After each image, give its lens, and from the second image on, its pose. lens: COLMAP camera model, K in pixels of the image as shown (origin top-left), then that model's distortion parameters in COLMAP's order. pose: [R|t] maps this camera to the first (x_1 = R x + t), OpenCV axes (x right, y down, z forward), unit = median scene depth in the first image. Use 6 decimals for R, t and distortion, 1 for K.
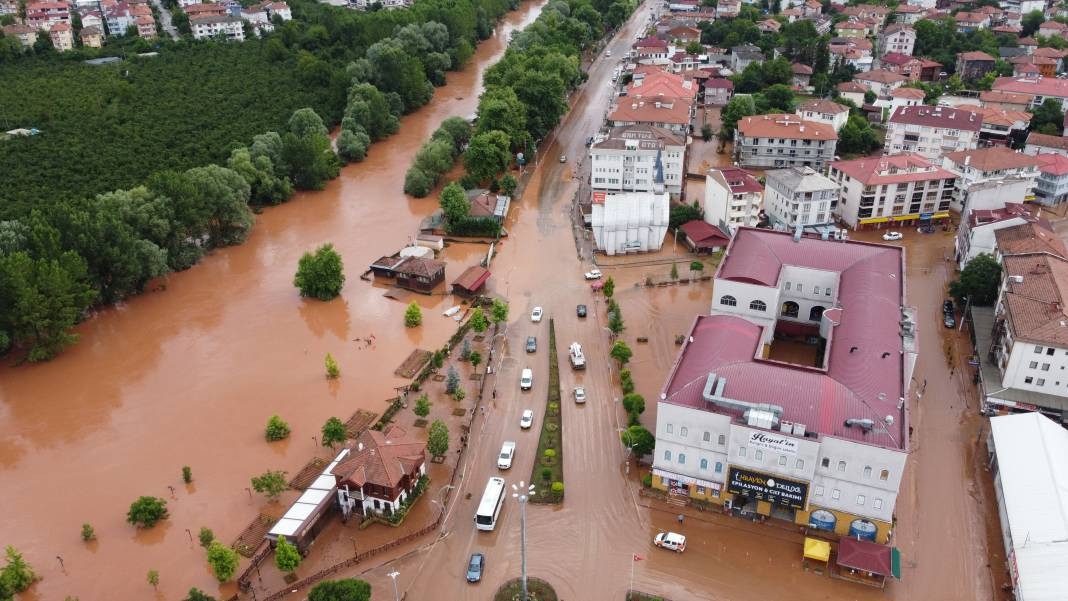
lens RADIAL K [[821.6, 0, 534.5], [0, 821.6, 299.4], [0, 0, 1]] dist [-0.004963, 0.005154]
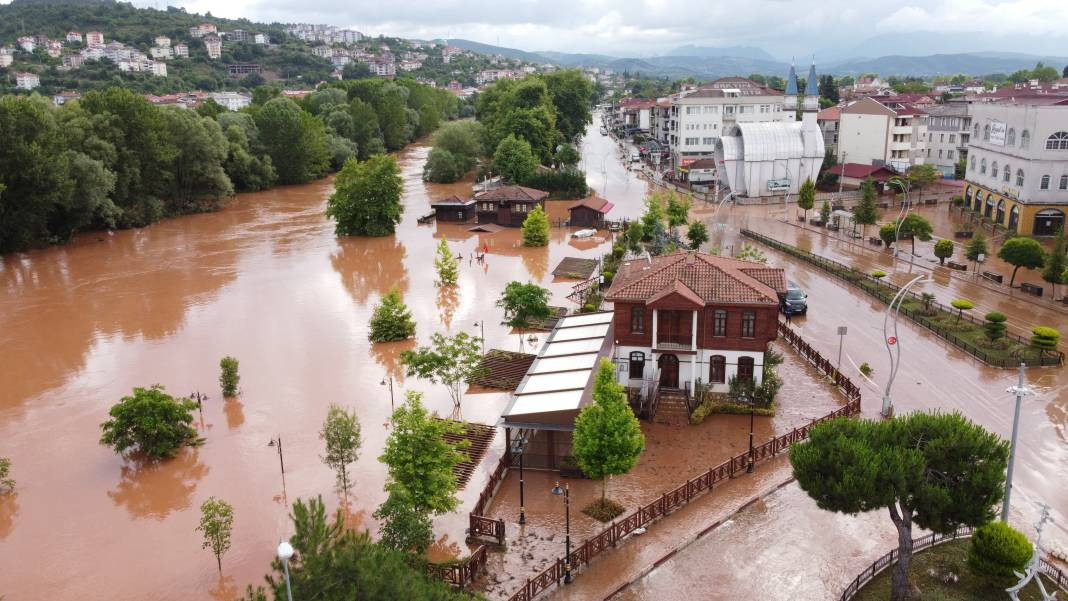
lens RADIAL K [[821.6, 0, 536.4], [0, 821.6, 296.1], [0, 0, 1]] dist [-0.004963, 0.005154]
pose [[0.989401, -0.041122, 0.139265, -0.196338], [0.071267, 0.973126, -0.218969, 0.171150], [-0.126518, 0.226573, 0.965742, 0.333404]]
